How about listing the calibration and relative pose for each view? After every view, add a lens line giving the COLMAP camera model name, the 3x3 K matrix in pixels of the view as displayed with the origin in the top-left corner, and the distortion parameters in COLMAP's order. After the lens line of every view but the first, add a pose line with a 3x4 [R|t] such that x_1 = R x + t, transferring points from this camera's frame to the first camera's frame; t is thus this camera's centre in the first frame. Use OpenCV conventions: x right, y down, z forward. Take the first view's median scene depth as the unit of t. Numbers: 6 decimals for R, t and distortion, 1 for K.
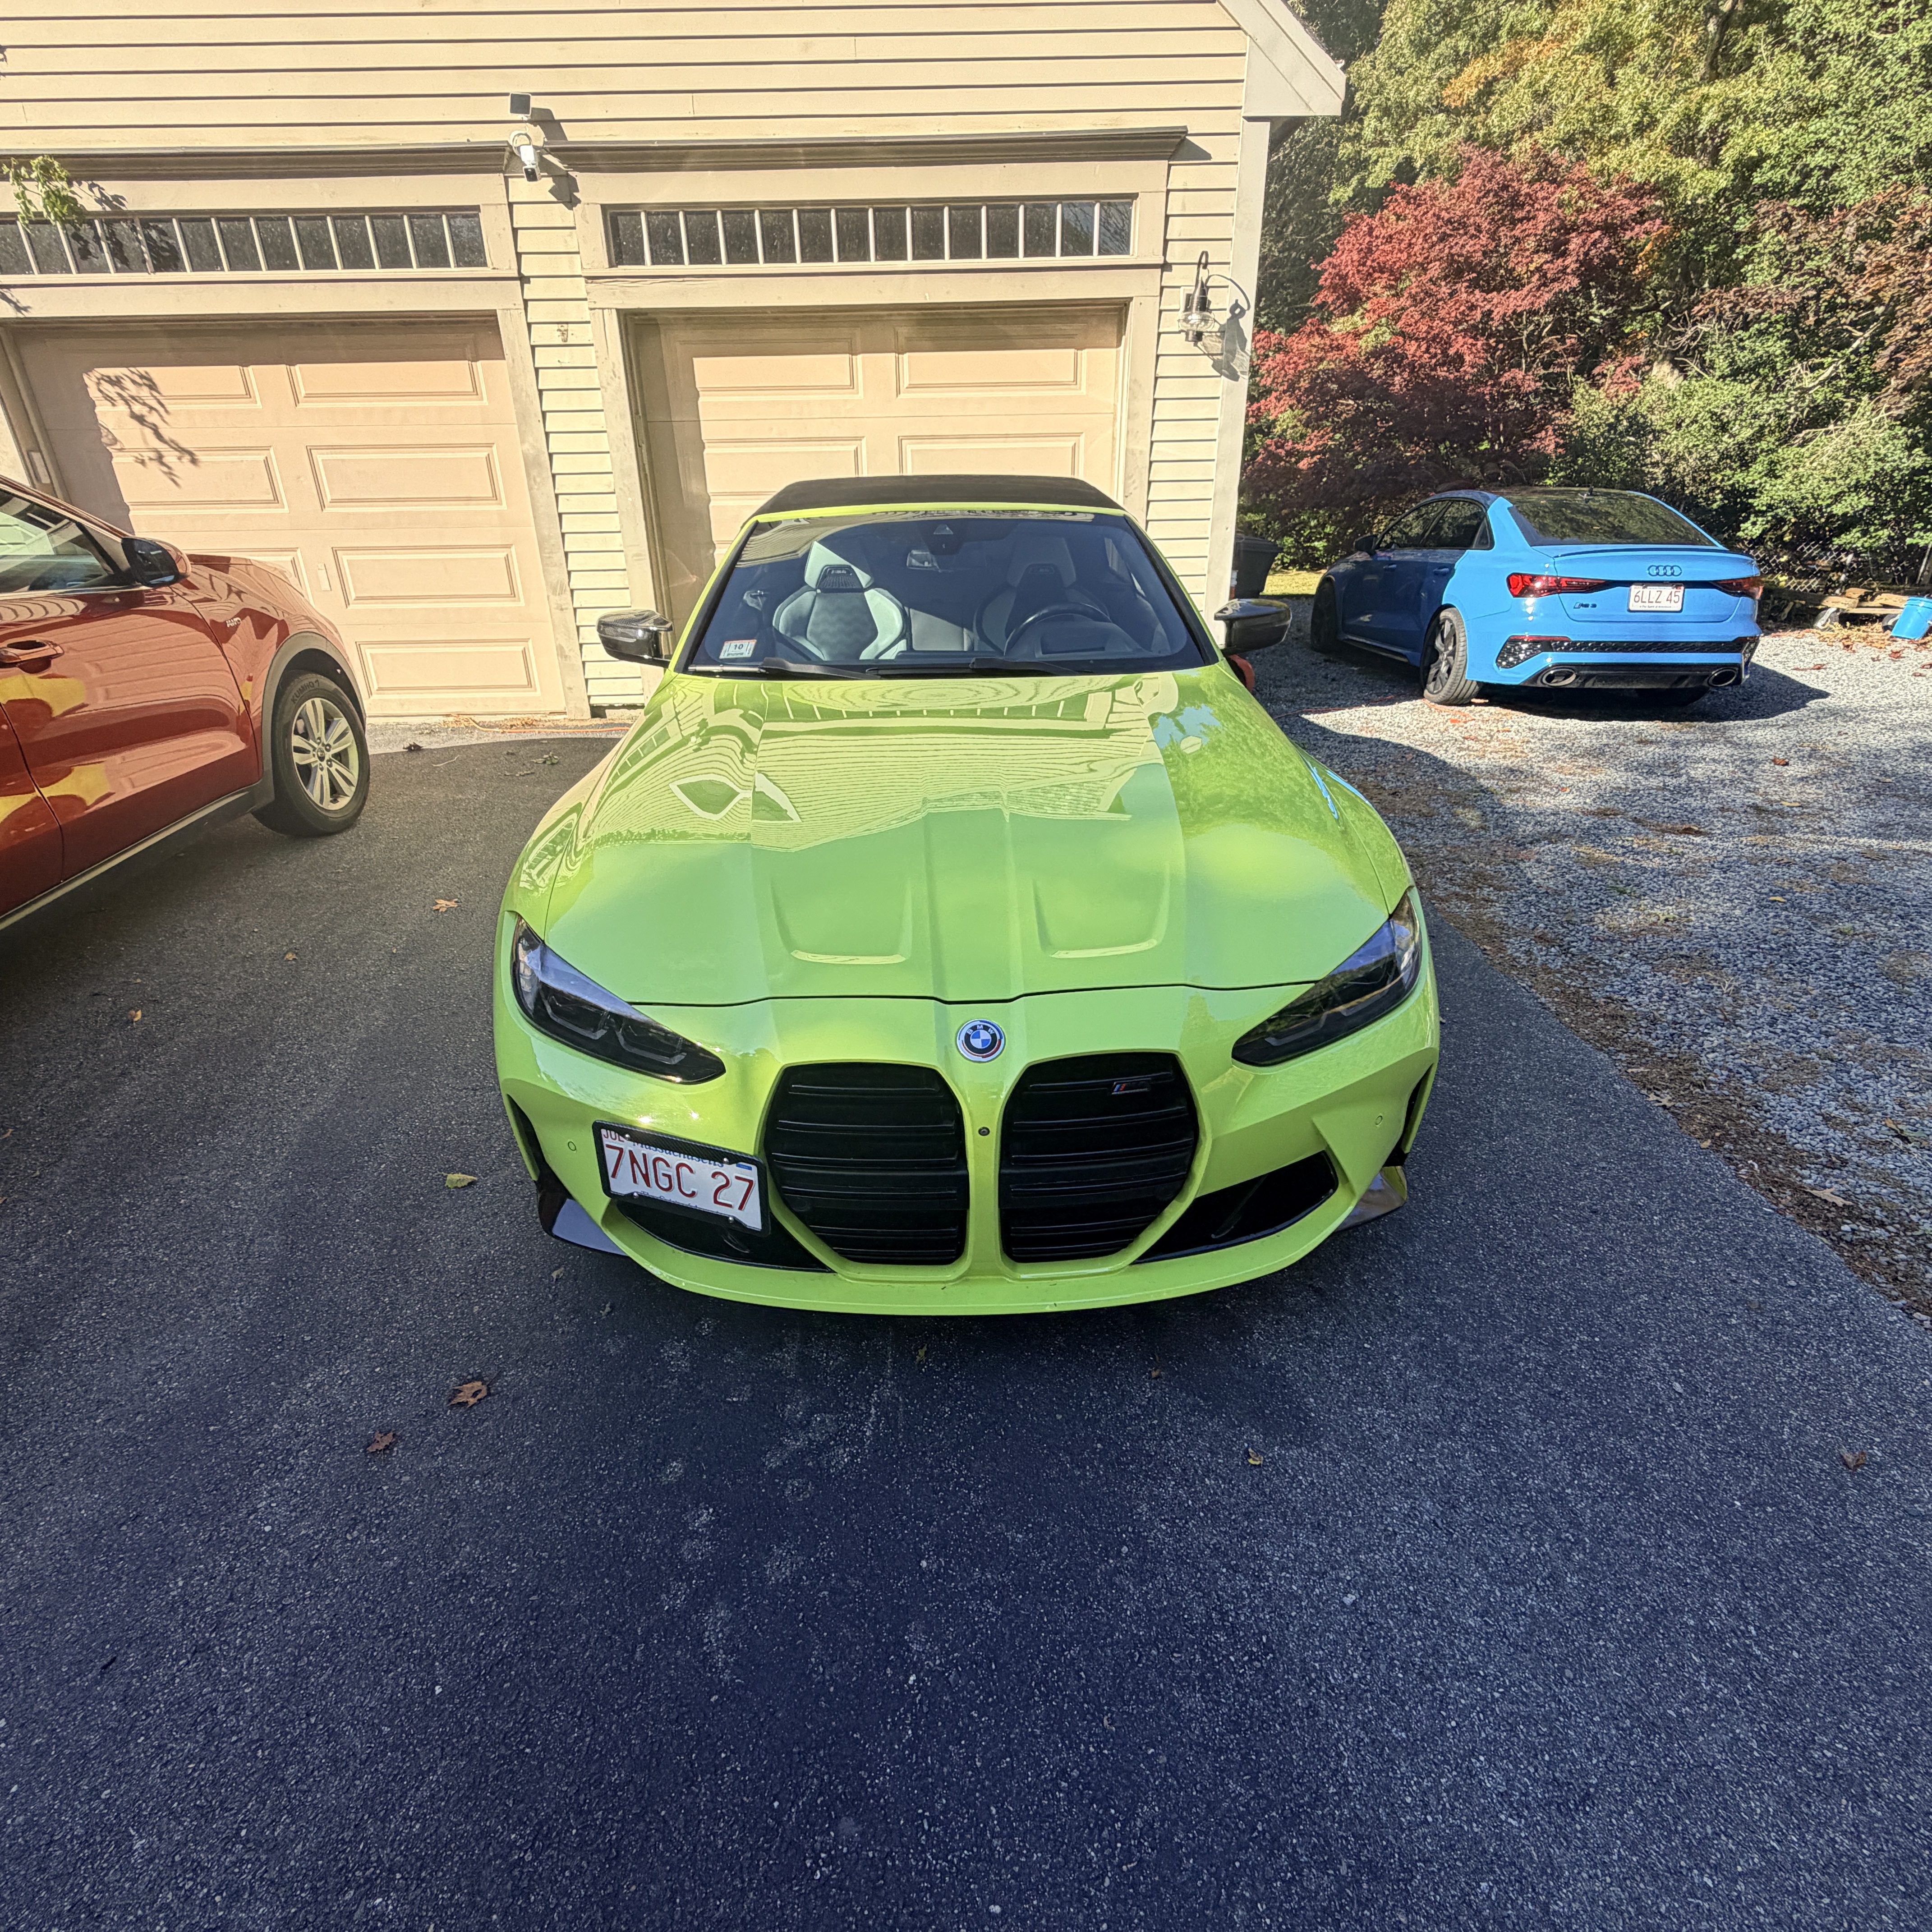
lens RADIAL K [[1018.2, 0, 946.0], [0, 1018.2, 965.1], [0, 0, 1]] dist [0.001788, -0.000566]
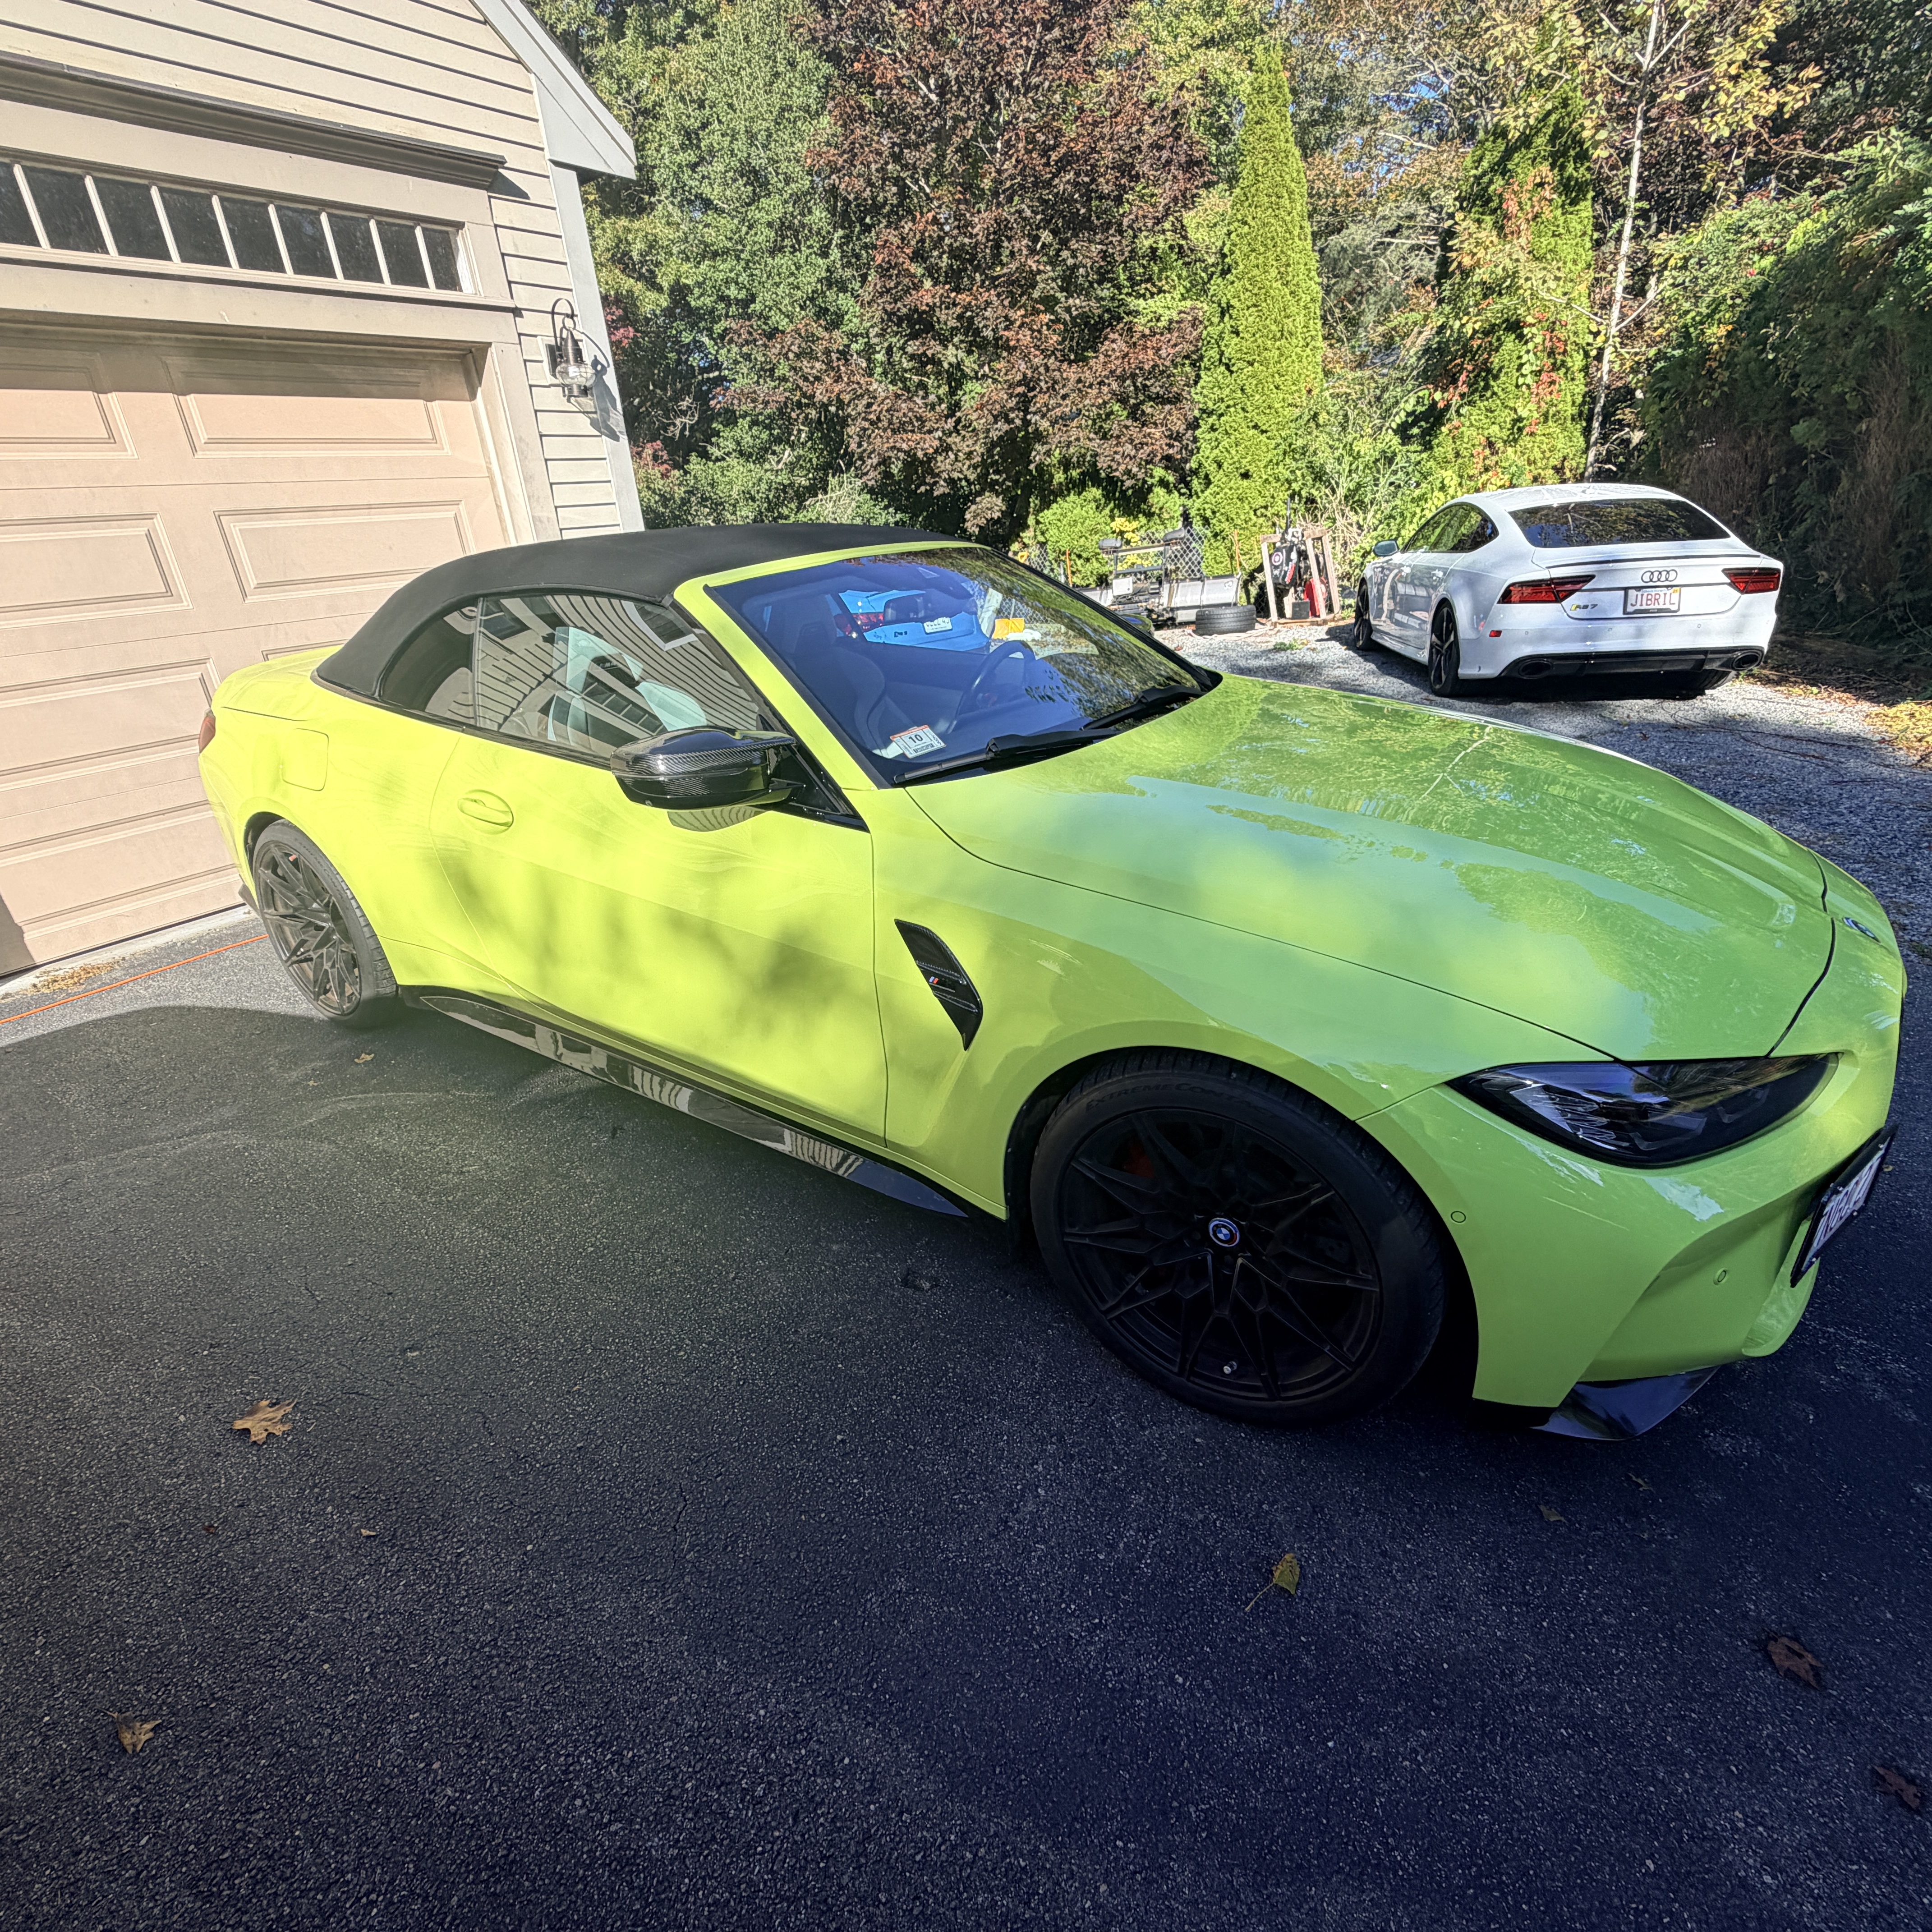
lens RADIAL K [[1018.2, 0, 951.7], [0, 1018.2, 966.5], [0, 0, 1]] dist [0.001788, -0.000566]
pose [[0.595603, -0.354896, 0.720629, -0.390048], [0.405867, 0.907131, 0.111293, -0.123797], [-0.693202, 0.226193, 0.684330, 0.273212]]
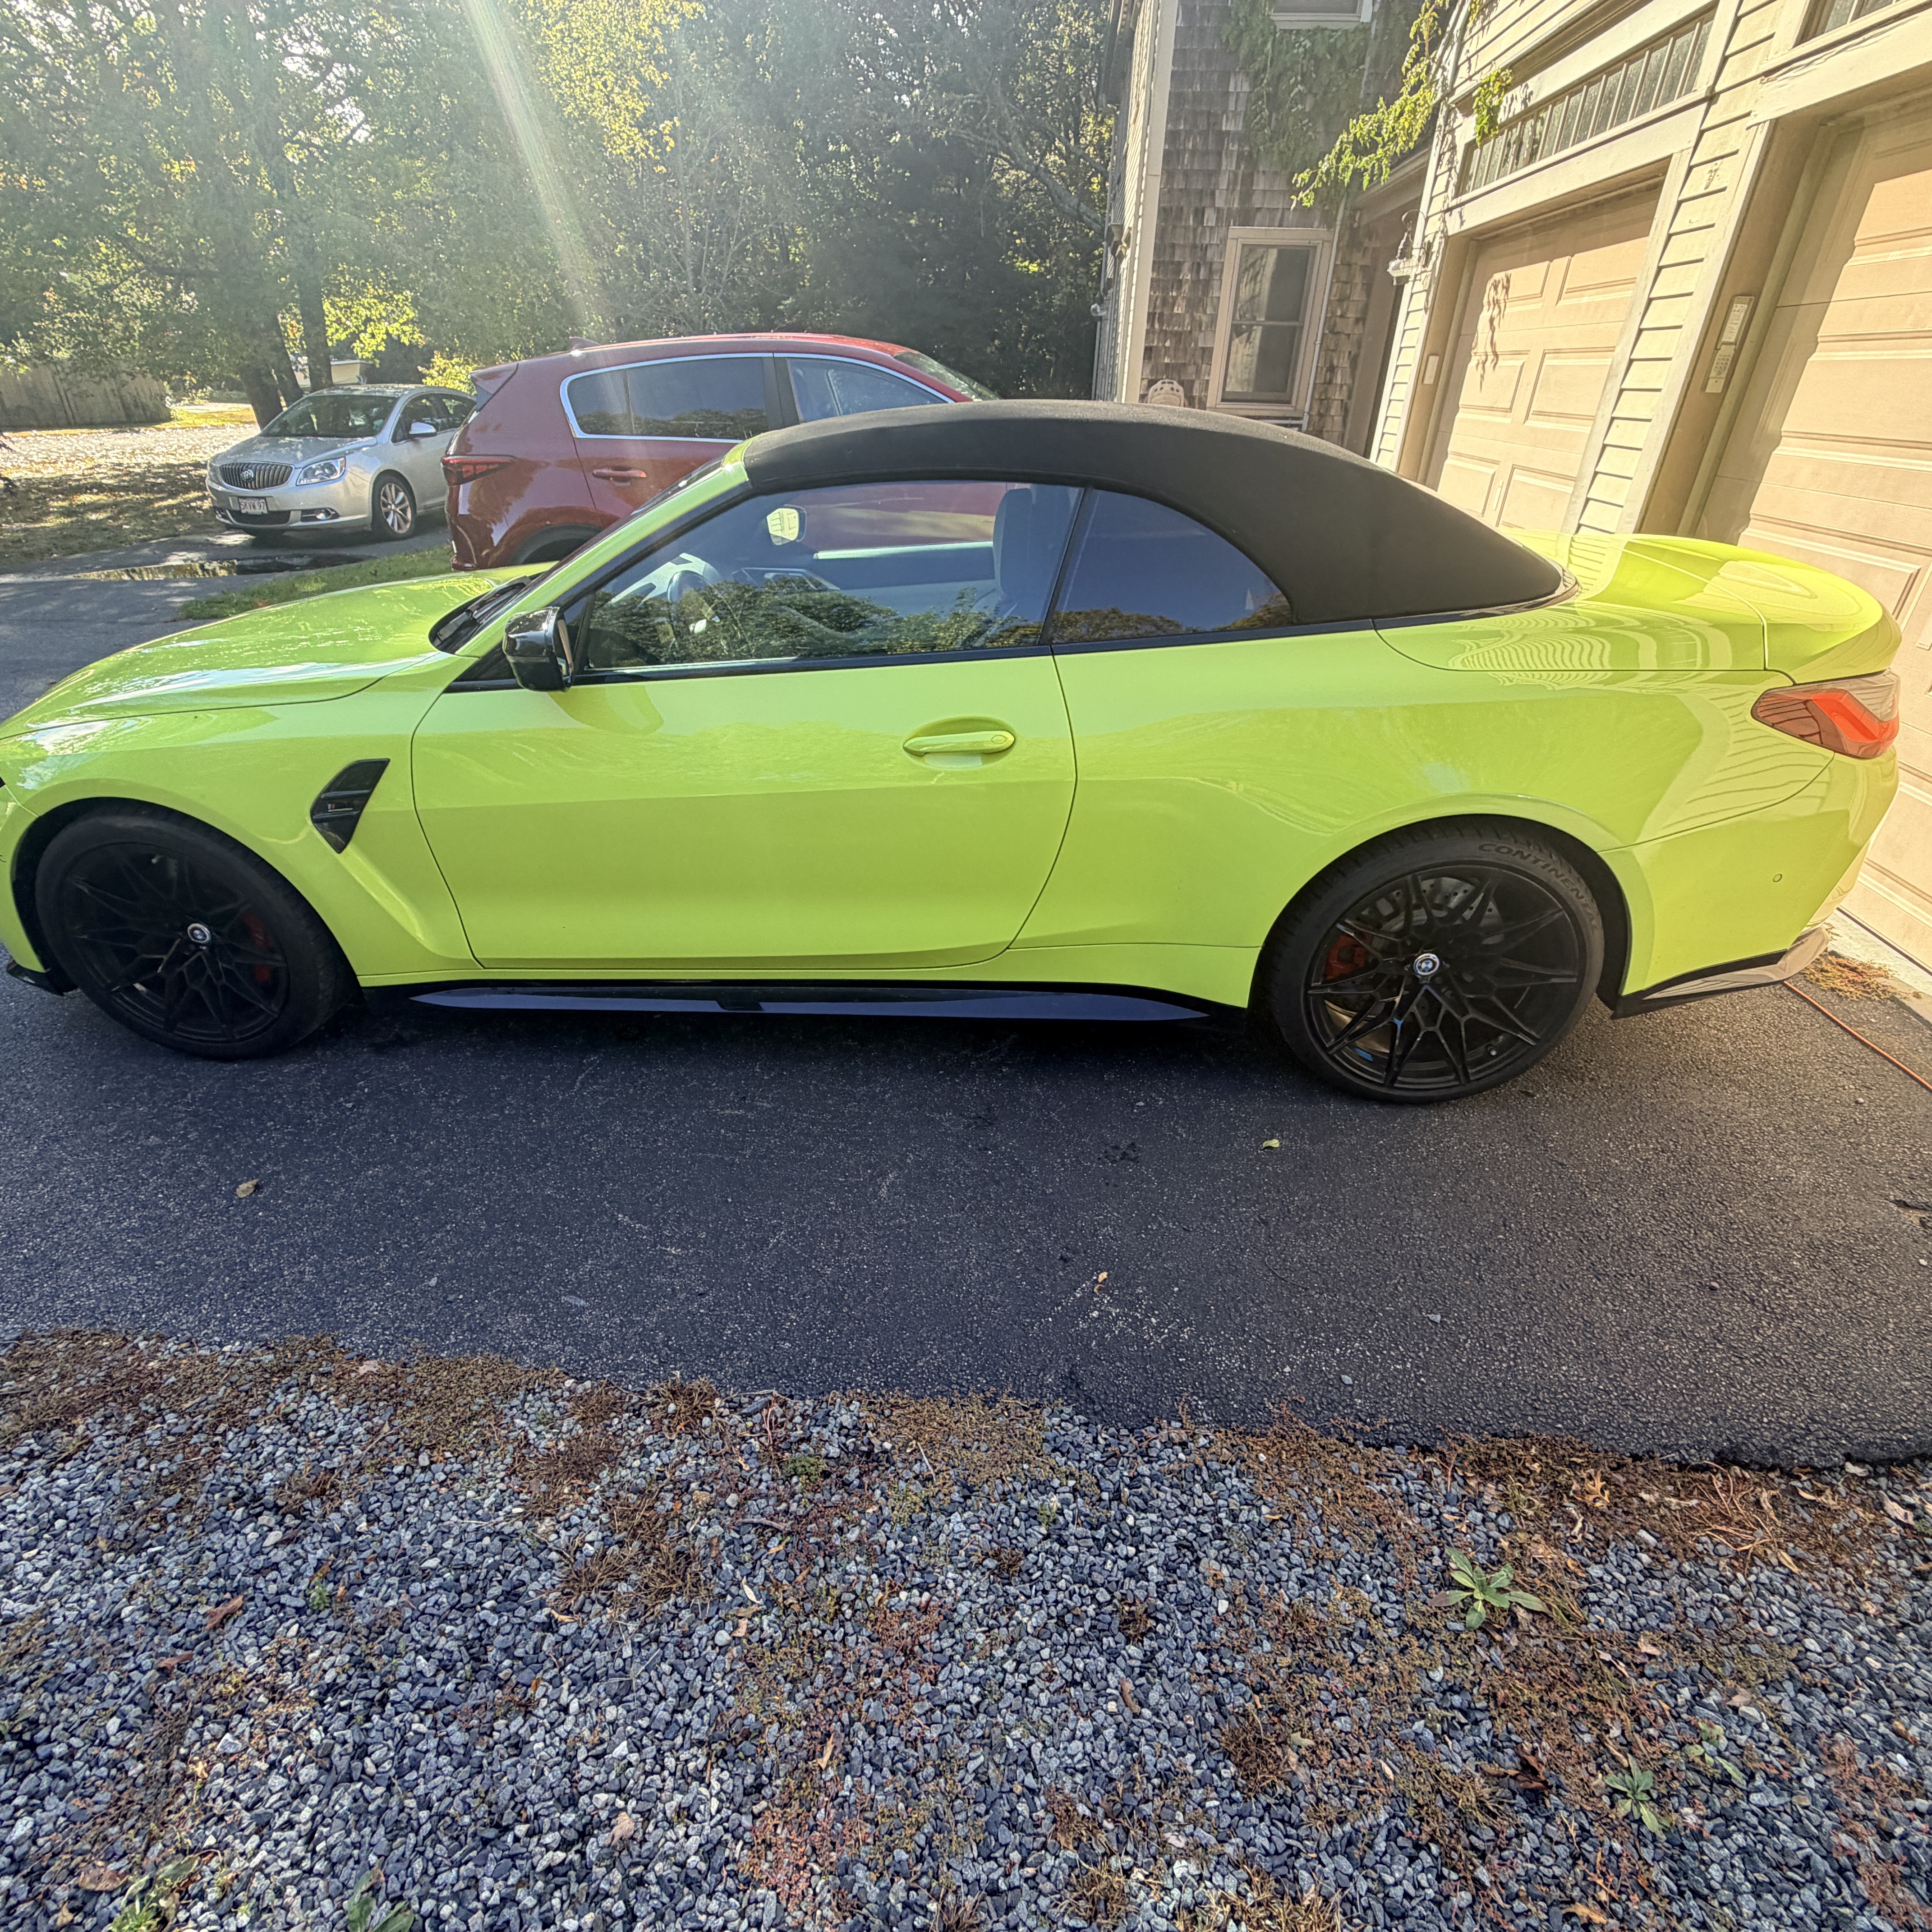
lens RADIAL K [[1018.2, 0, 964.5], [0, 1018.2, 964.3], [0, 0, 1]] dist [0.001788, -0.000566]
pose [[-0.101701, 0.512797, -0.852465, 0.527440], [-0.444466, 0.743204, 0.500097, -0.356793], [0.890004, 0.429752, 0.152336, 0.695792]]
